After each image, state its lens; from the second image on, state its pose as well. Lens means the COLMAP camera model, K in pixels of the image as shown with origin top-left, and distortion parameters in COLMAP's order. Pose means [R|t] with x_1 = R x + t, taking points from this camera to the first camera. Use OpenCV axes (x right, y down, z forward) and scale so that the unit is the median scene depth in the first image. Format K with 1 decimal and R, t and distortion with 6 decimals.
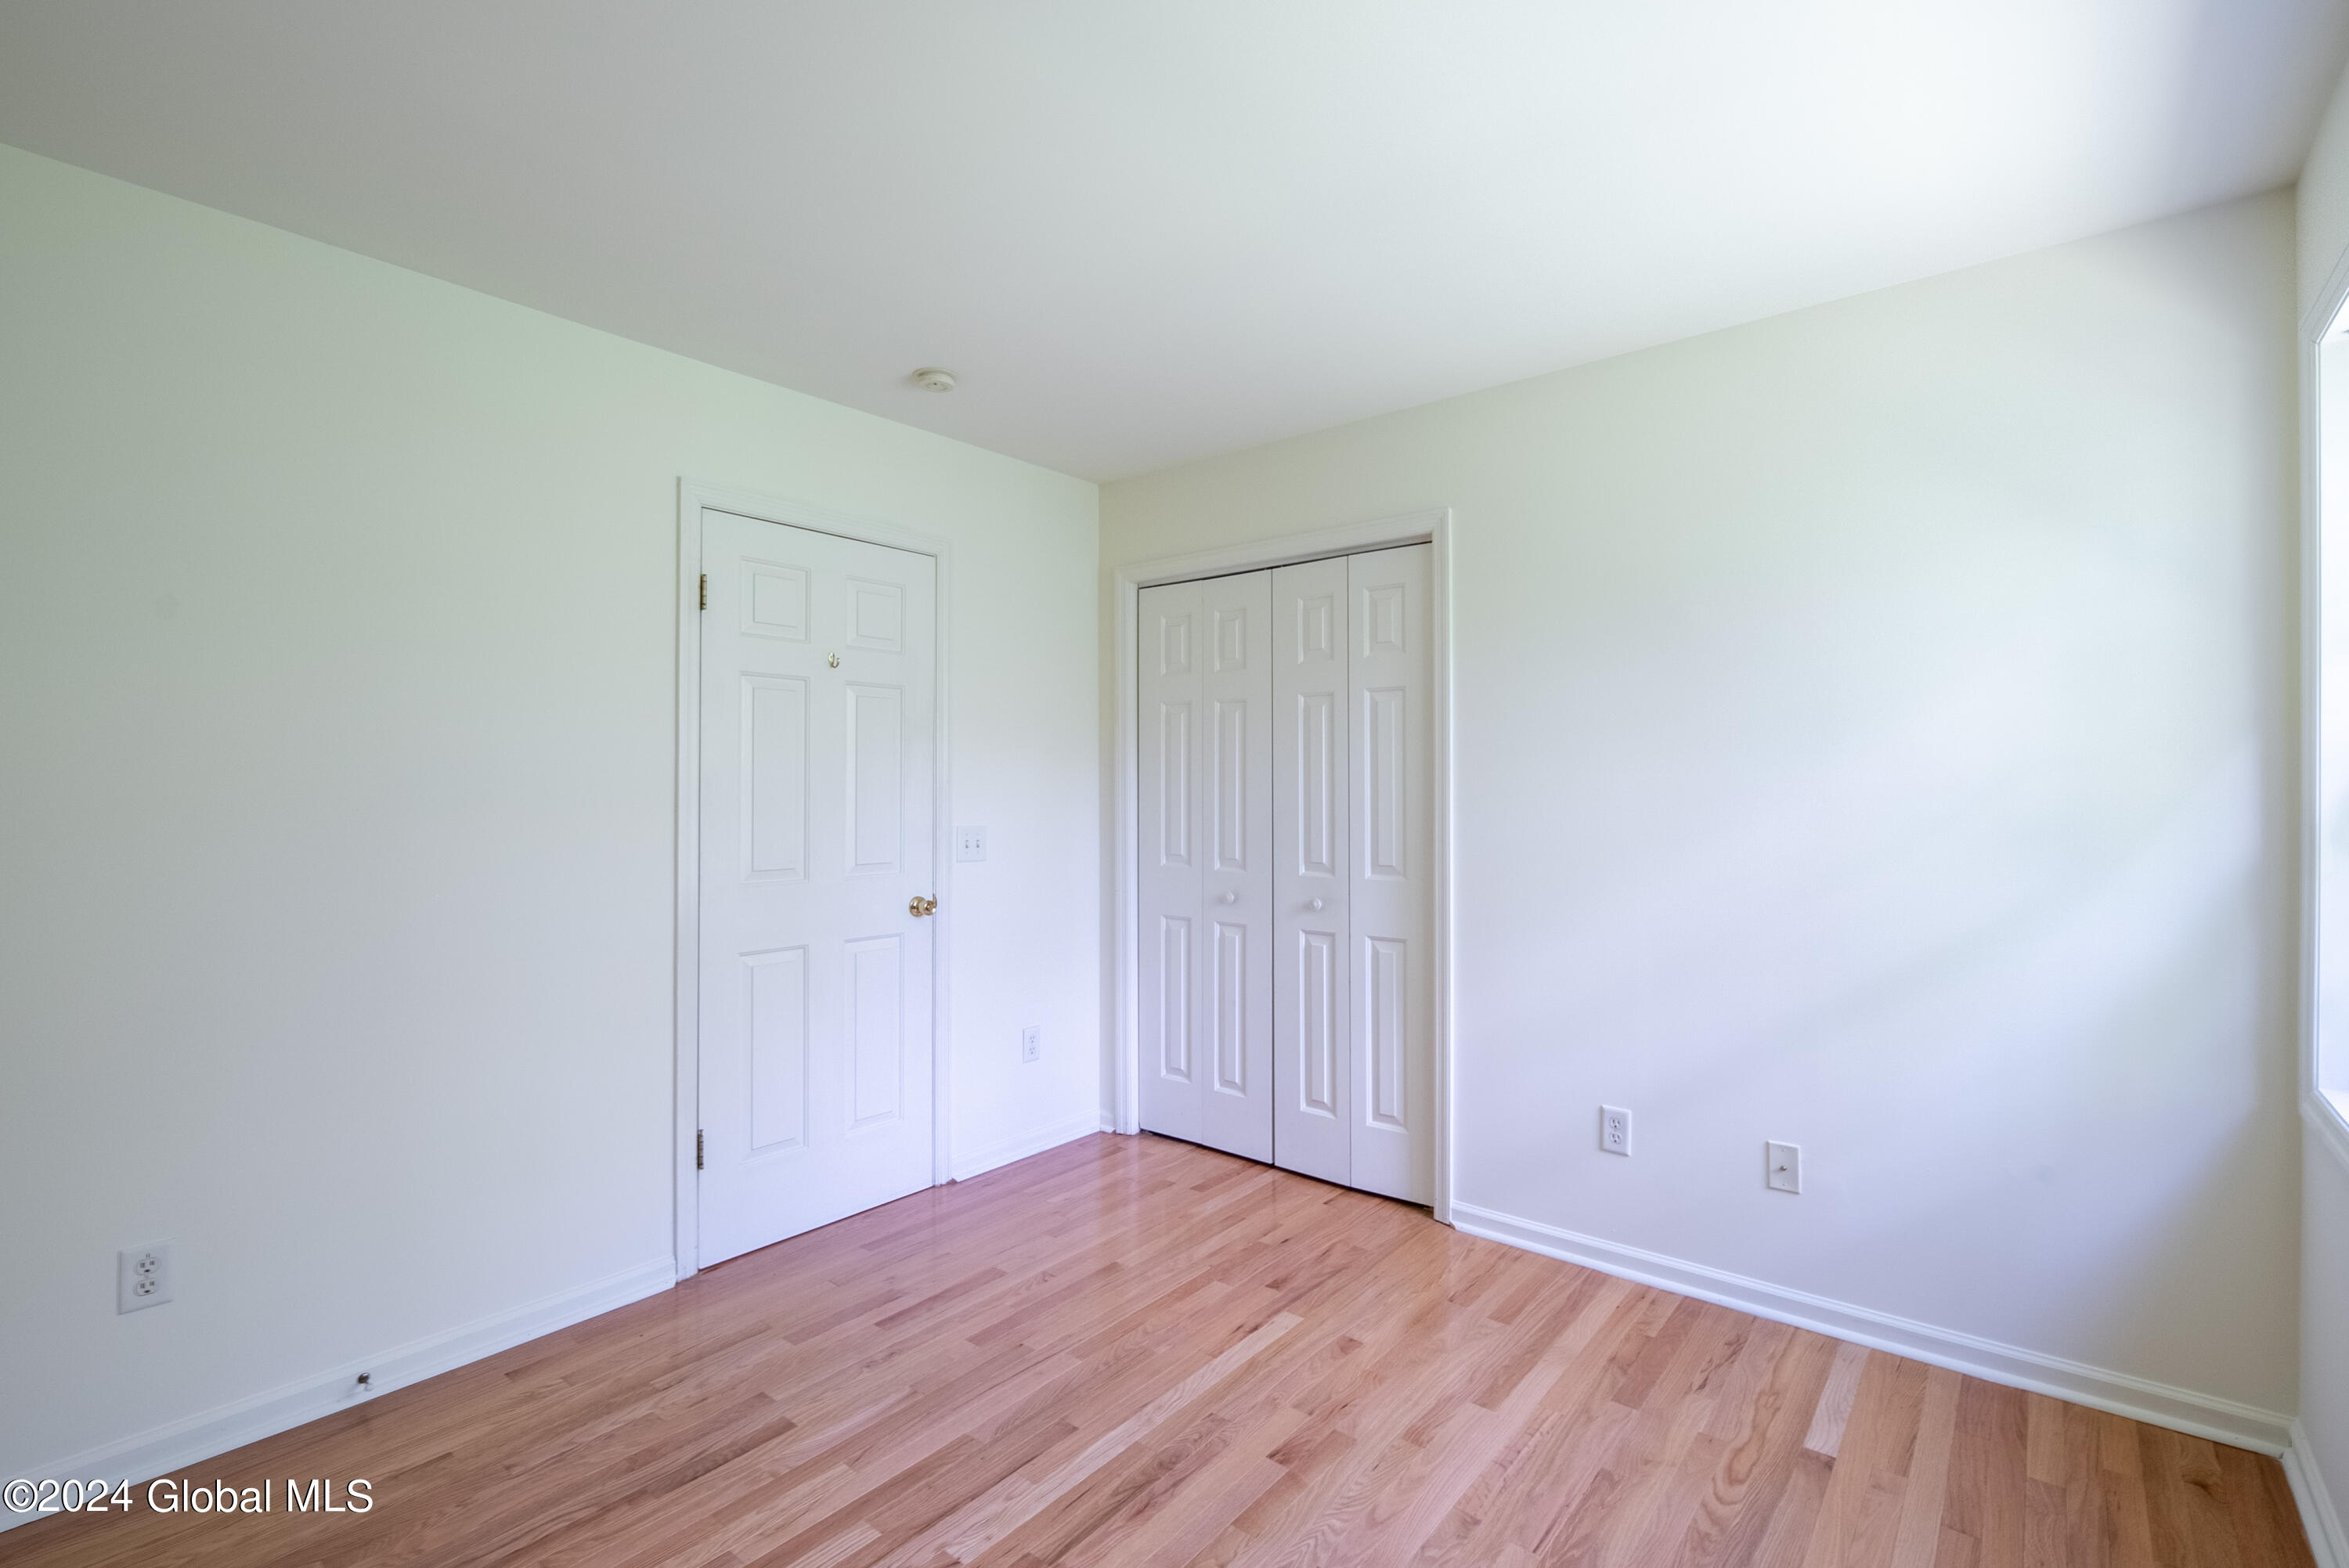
lens RADIAL K [[1084.6, 0, 1196.2], [0, 1084.6, 790.7], [0, 0, 1]] dist [0.001759, -0.001268]
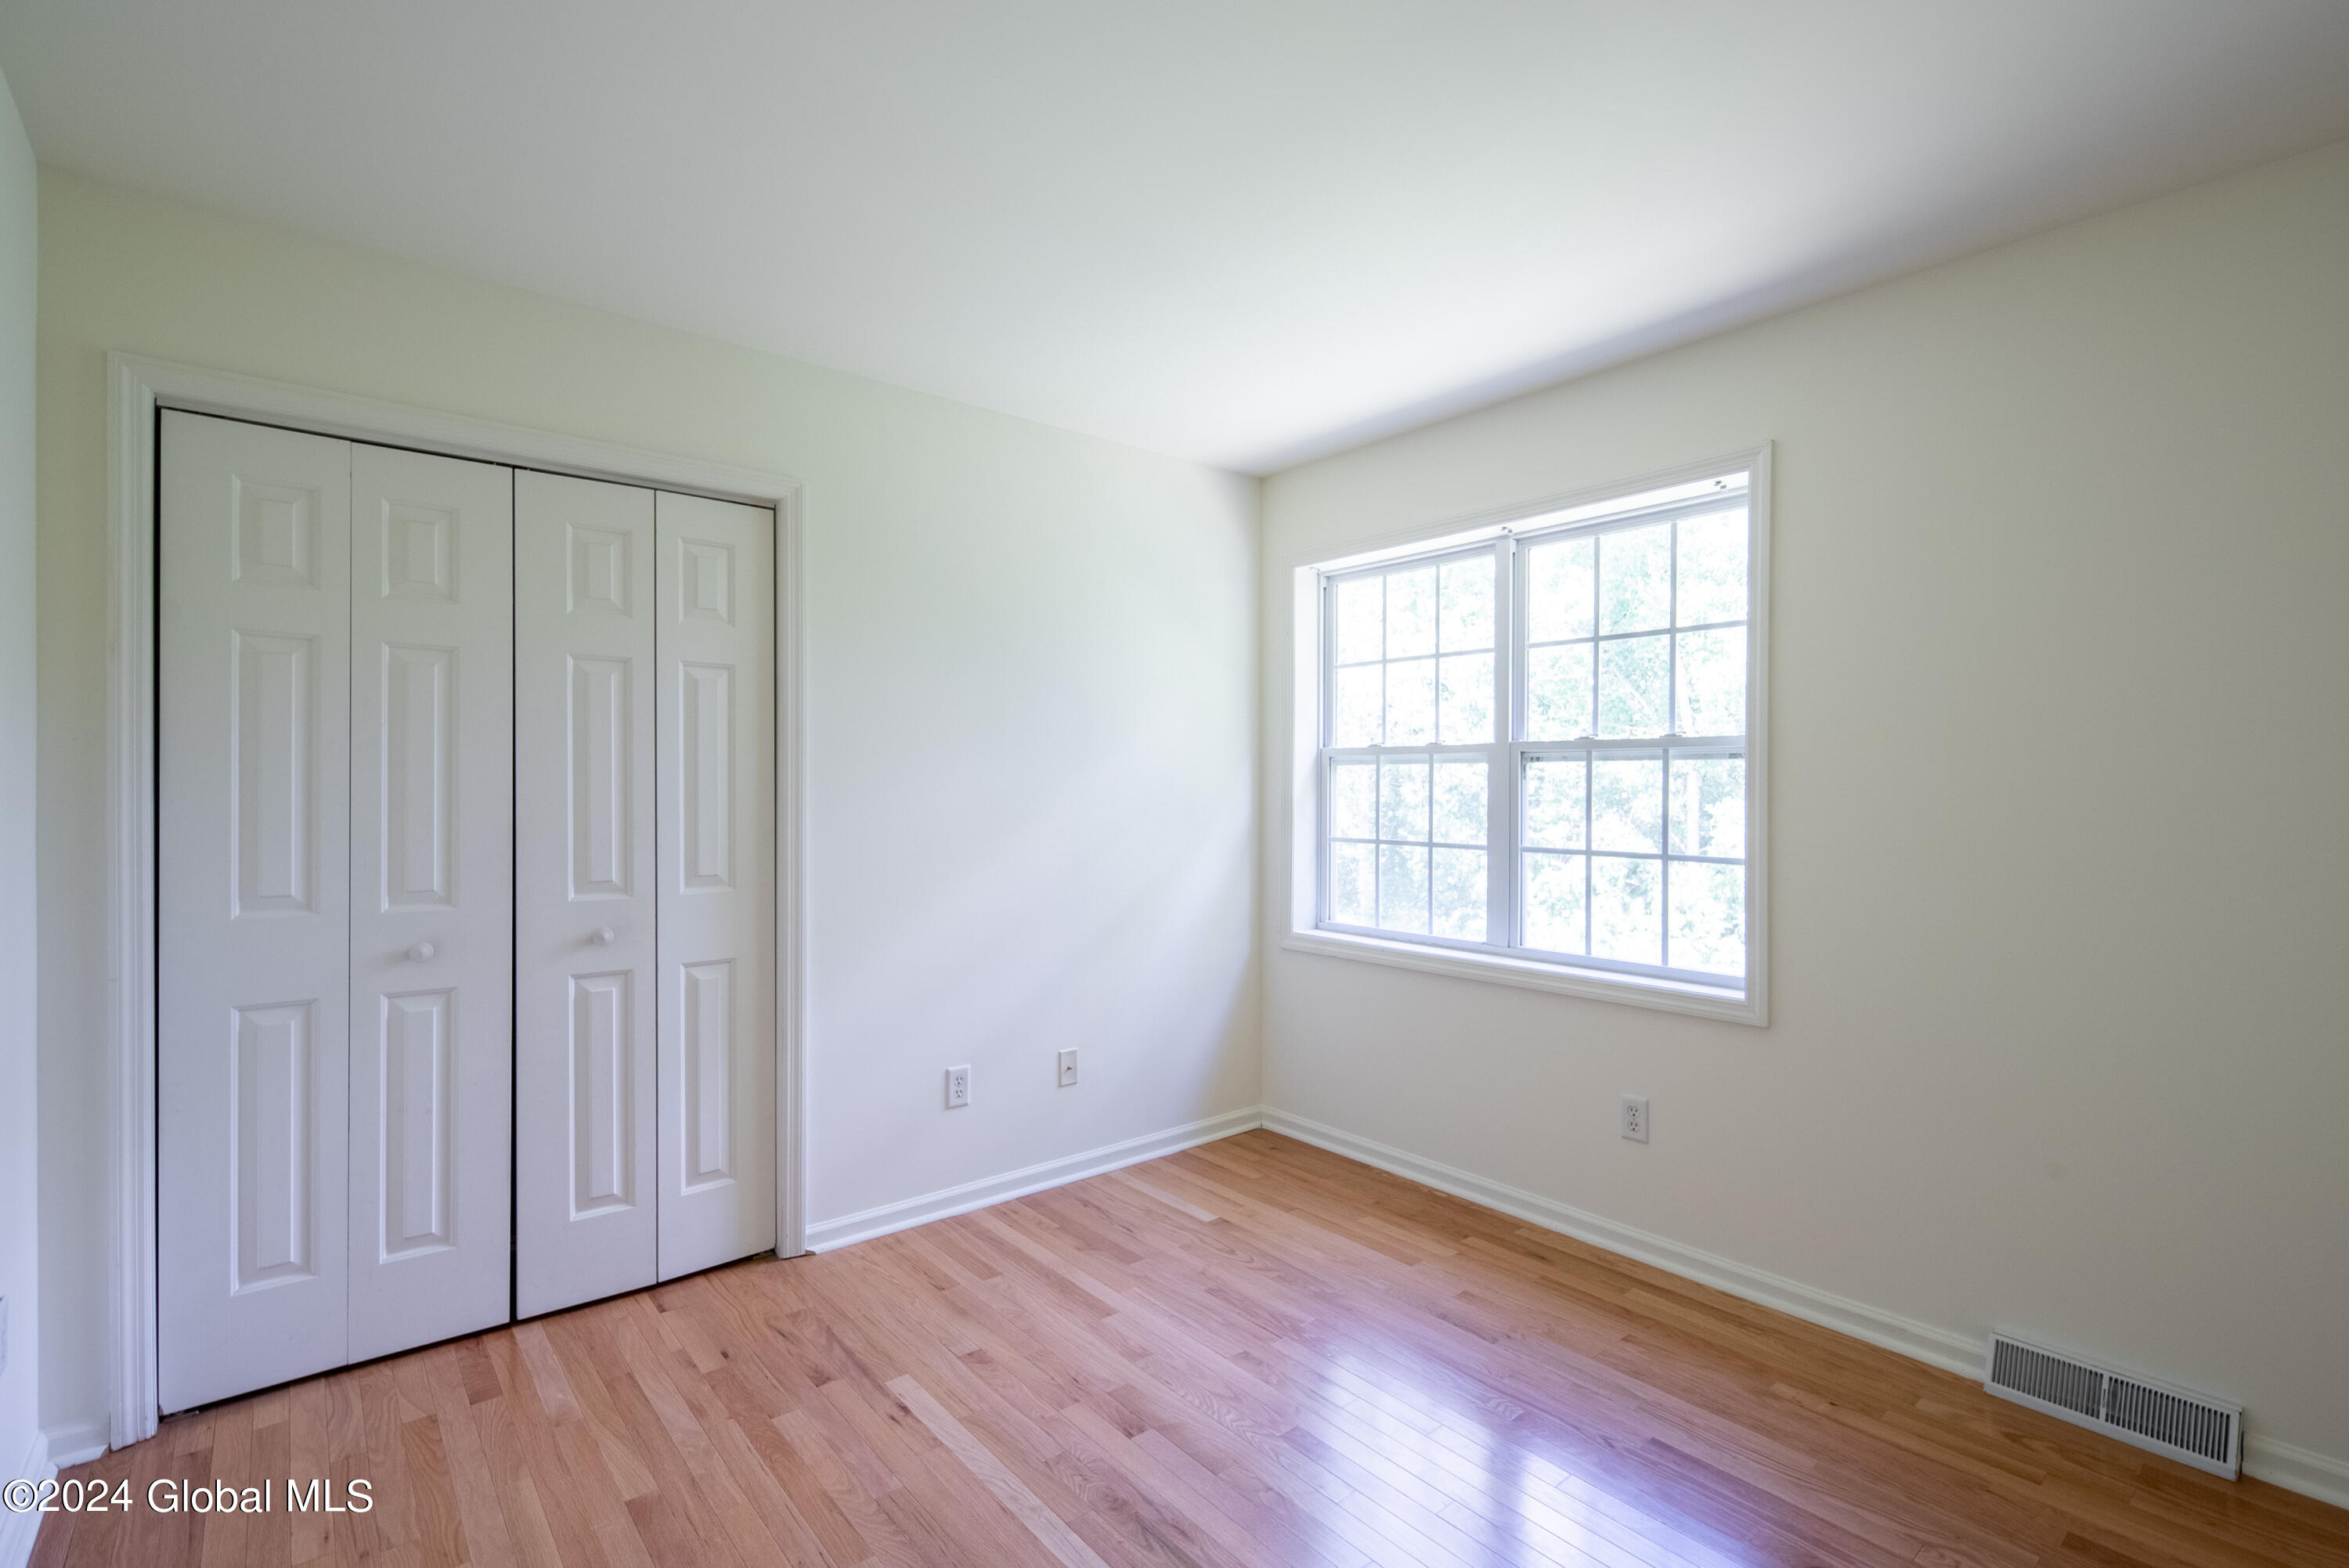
lens RADIAL K [[1084.6, 0, 1181.7], [0, 1084.6, 790.5], [0, 0, 1]] dist [0.001759, -0.001268]
pose [[0.168738, 0.001480, 0.985660, -0.686533], [0.002803, 0.999994, -0.001982, 0.007231], [-0.985657, 0.003098, 0.168733, 0.575520]]
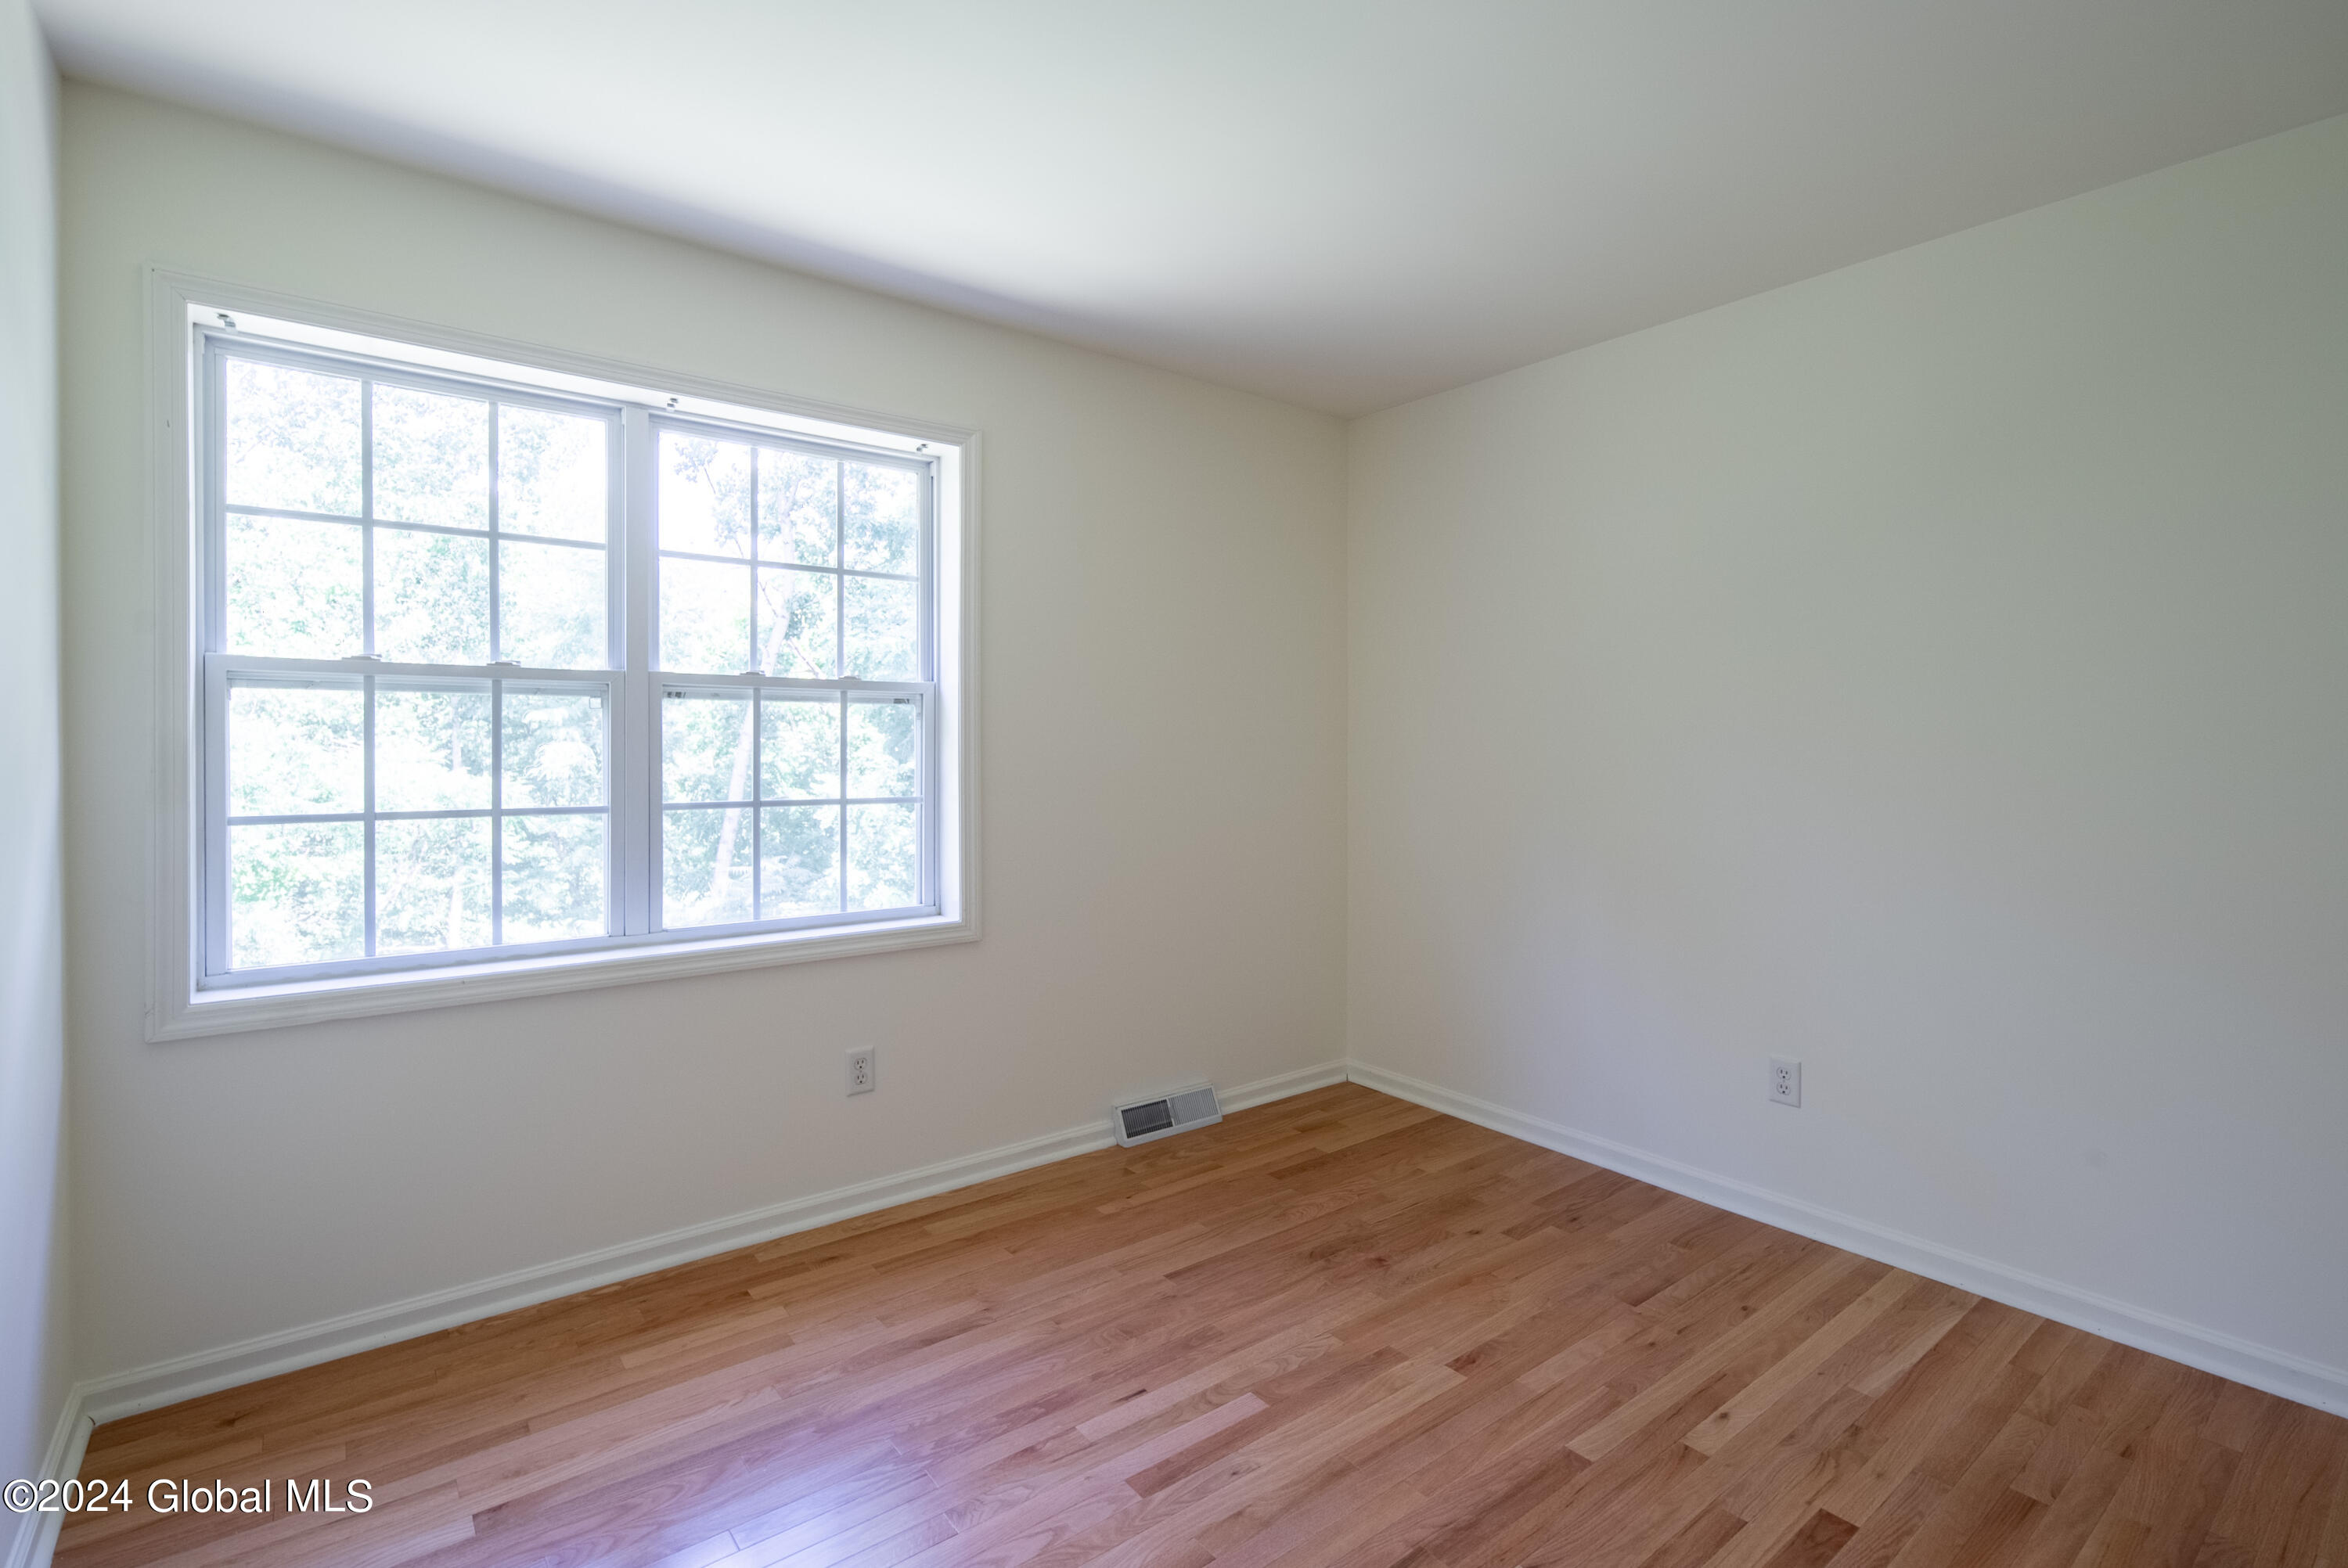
lens RADIAL K [[1084.1, 0, 1211.1], [0, 1084.1, 733.9], [0, 0, 1]] dist [0.001759, -0.001268]
pose [[-0.983950, -0.002538, 0.178424, -0.089404], [-0.001959, 0.999992, 0.003423, 0.002360], [-0.178432, 0.003019, -0.983948, 1.258354]]
